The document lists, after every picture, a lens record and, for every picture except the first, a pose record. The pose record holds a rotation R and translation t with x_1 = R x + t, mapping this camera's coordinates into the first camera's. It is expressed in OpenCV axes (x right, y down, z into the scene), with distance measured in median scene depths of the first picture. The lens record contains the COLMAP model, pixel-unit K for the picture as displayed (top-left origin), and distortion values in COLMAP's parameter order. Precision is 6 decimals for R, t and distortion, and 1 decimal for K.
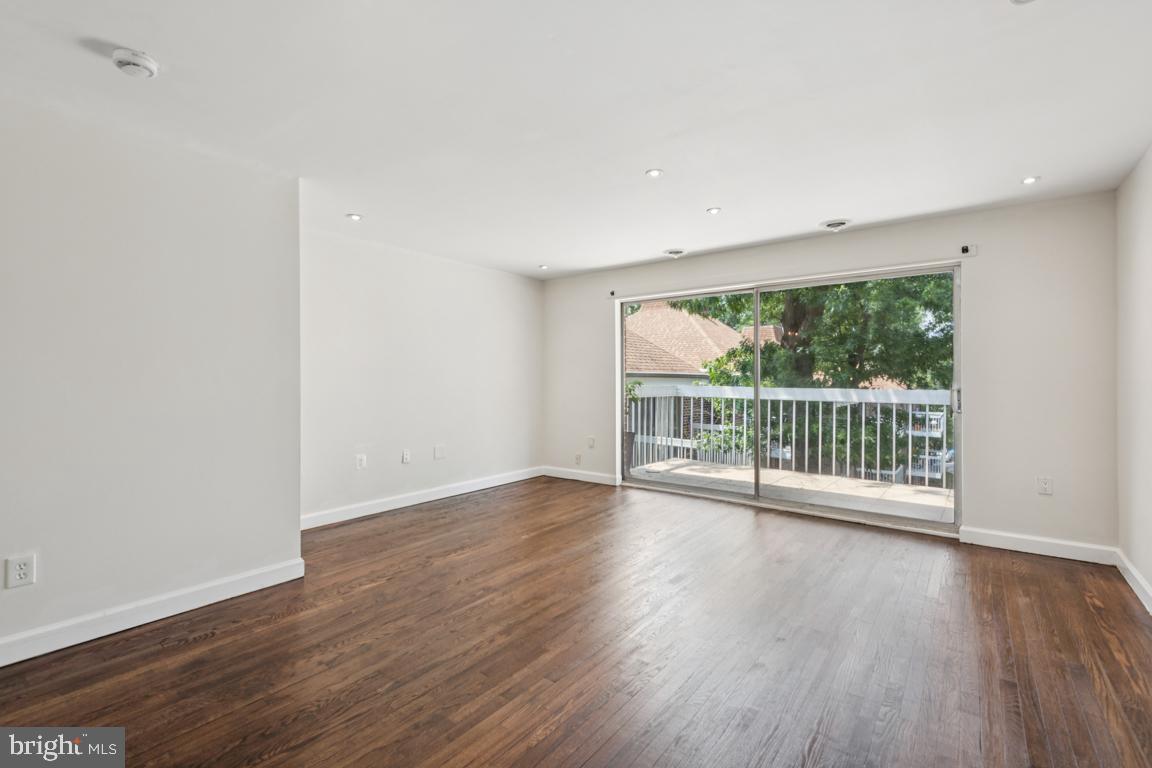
lens RADIAL K [[535.1, 0, 575.3], [0, 535.1, 379.9], [0, 0, 1]] dist [0.001261, 0.000085]
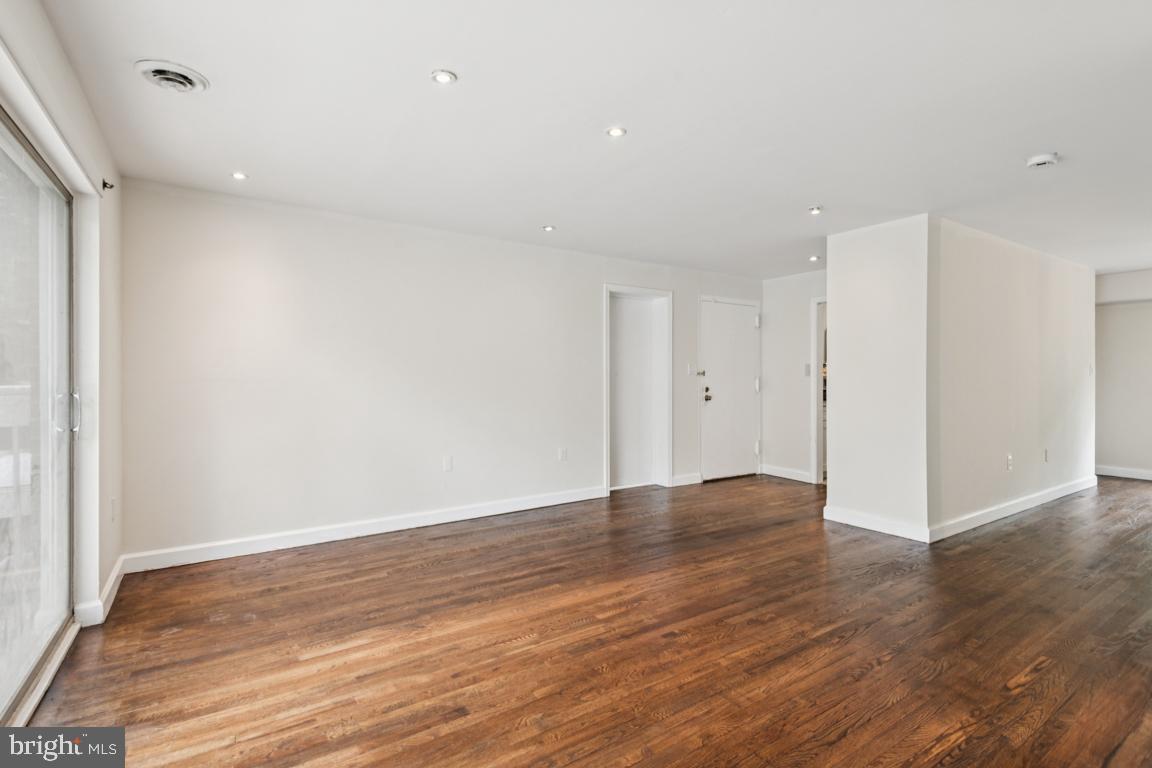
lens RADIAL K [[535.1, 0, 578.7], [0, 535.1, 383.5], [0, 0, 1]] dist [0.001261, 0.000085]
pose [[-0.945682, -0.004661, 0.325060, -0.066366], [-0.001321, 0.999944, 0.010495, -0.001676], [-0.325090, 0.009496, -0.945635, 1.754076]]
